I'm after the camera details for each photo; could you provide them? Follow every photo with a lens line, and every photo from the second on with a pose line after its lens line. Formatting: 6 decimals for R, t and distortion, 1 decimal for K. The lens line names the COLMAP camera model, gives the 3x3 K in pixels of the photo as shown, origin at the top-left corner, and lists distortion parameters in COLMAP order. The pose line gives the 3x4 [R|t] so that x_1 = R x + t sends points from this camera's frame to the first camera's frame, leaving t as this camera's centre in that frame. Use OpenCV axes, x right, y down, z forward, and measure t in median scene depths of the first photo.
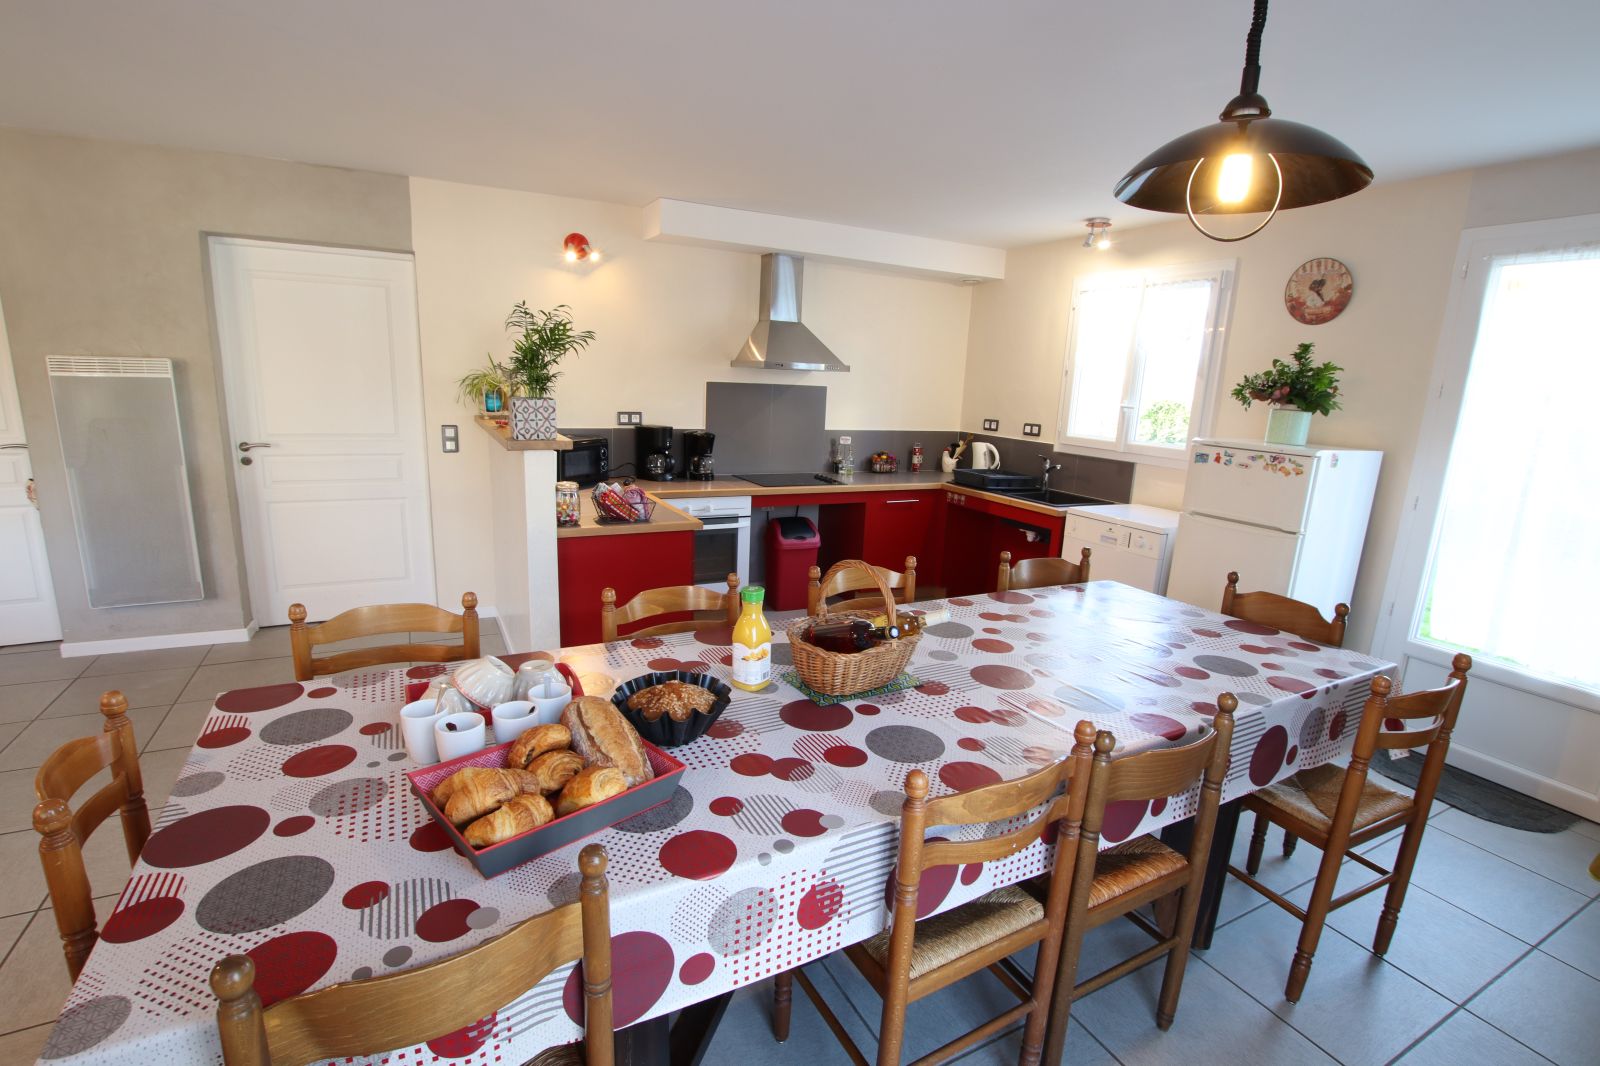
lens RADIAL K [[739.7, 0, 796.6], [0, 739.7, 544.6], [0, 0, 1]] dist [-0.033175, 0.004580]
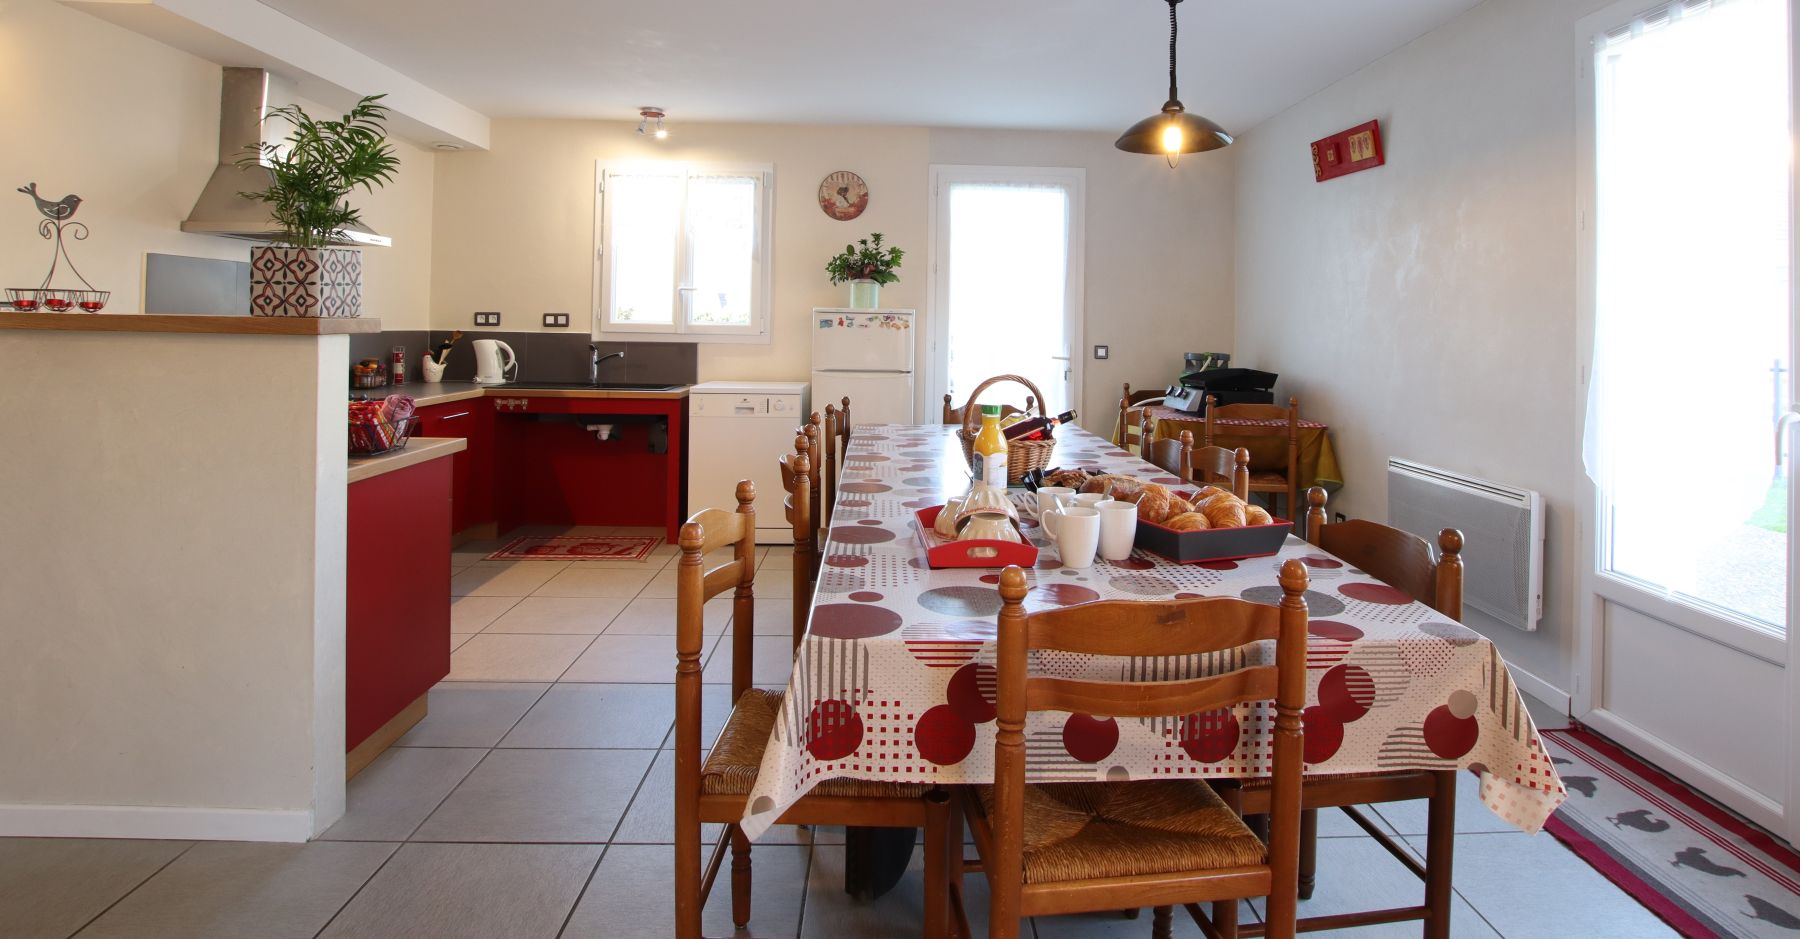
lens RADIAL K [[883.2, 0, 932.4], [0, 883.2, 313.6], [0, 0, 1]] dist [-0.034275, 0.000372]
pose [[0.427226, -0.021012, 0.903901, -0.538631], [0.200352, 0.977076, -0.071983, 0.002716], [-0.881667, 0.211852, 0.421642, 0.196841]]
